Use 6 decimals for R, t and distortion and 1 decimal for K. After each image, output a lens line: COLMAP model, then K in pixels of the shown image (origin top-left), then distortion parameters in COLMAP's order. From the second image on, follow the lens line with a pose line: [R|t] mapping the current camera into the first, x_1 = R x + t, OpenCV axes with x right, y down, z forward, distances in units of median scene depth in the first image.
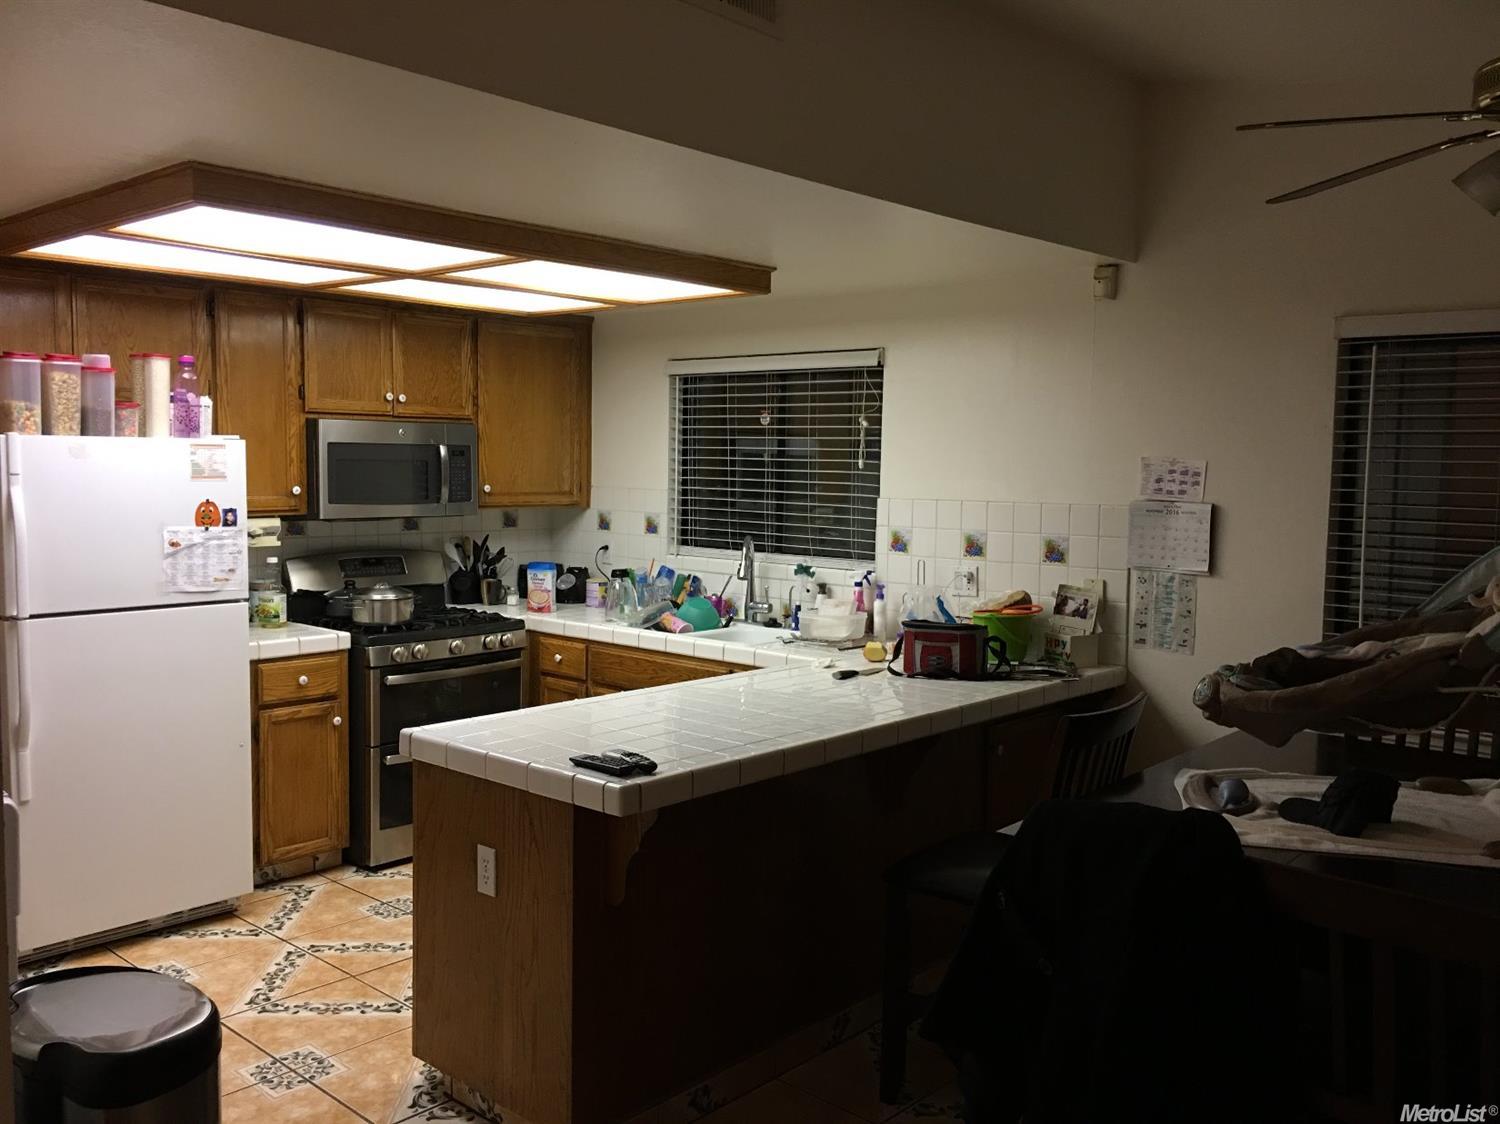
lens RADIAL K [[1261.4, 0, 750.0], [0, 1261.4, 562.0], [0, 0, 1]] dist [0.080244, -0.080763]
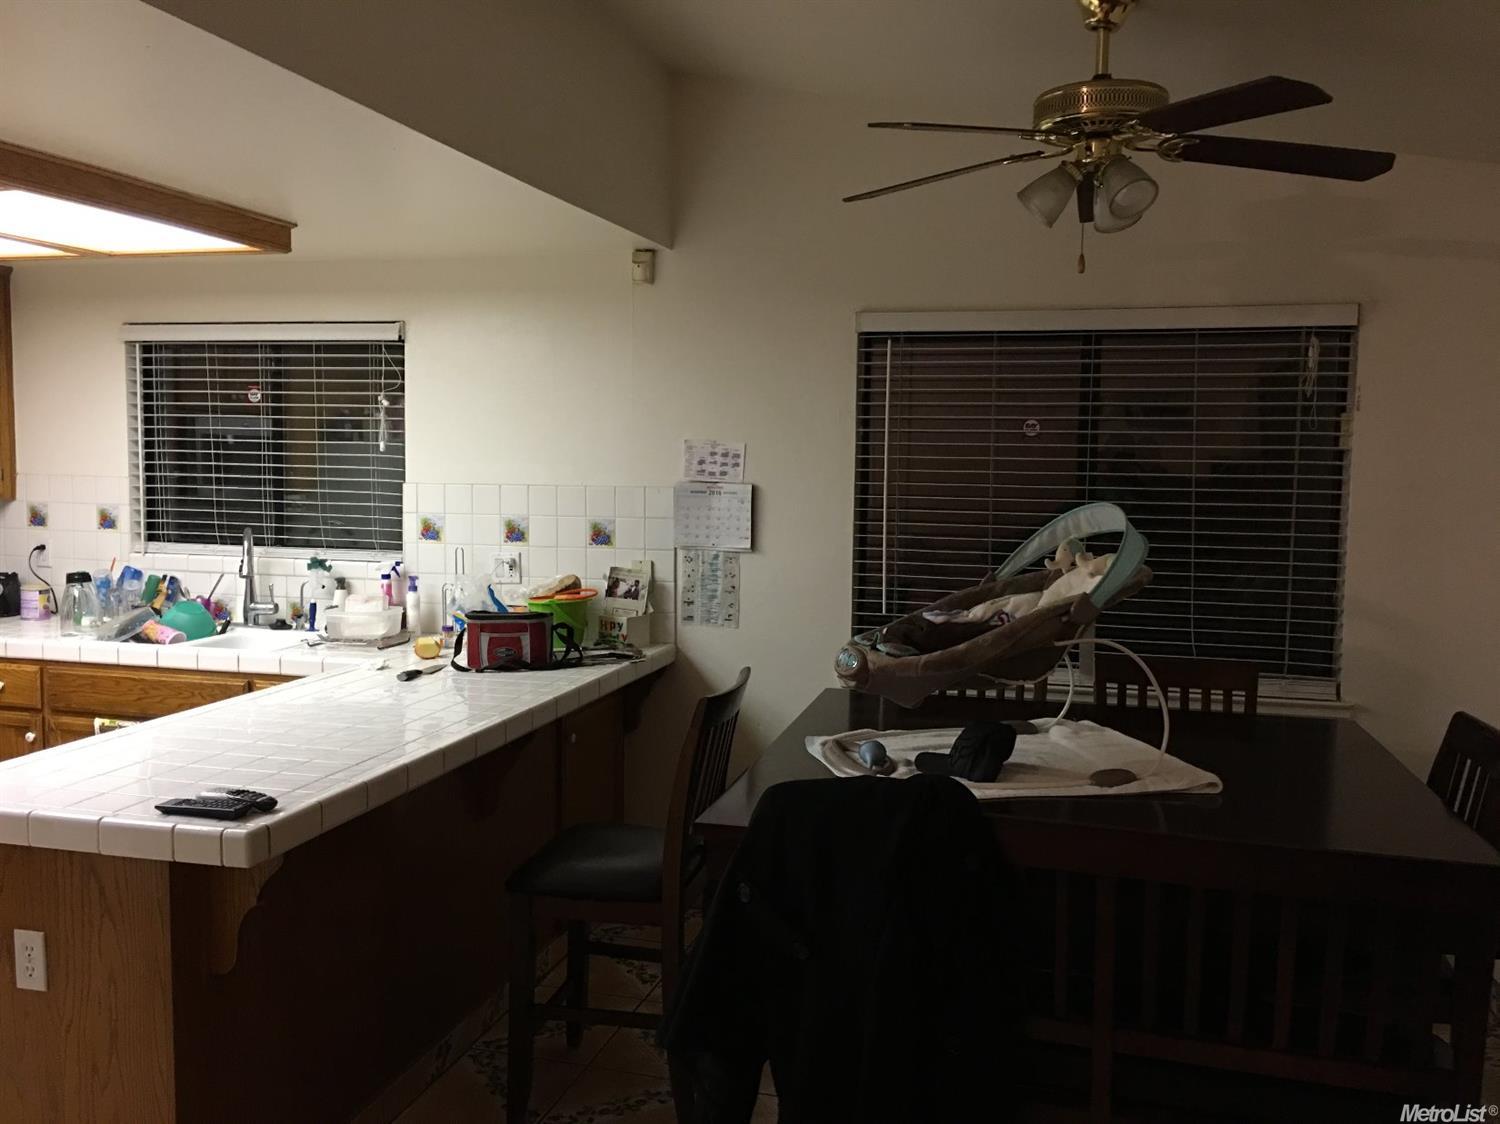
lens RADIAL K [[1261.4, 0, 750.0], [0, 1261.4, 562.0], [0, 0, 1]] dist [0.080244, -0.080763]
pose [[0.897045, -0.043188, 0.439825, -0.092765], [0.037639, 0.999064, 0.021336, -0.003235], [-0.440334, -0.002585, 0.897830, 0.053908]]
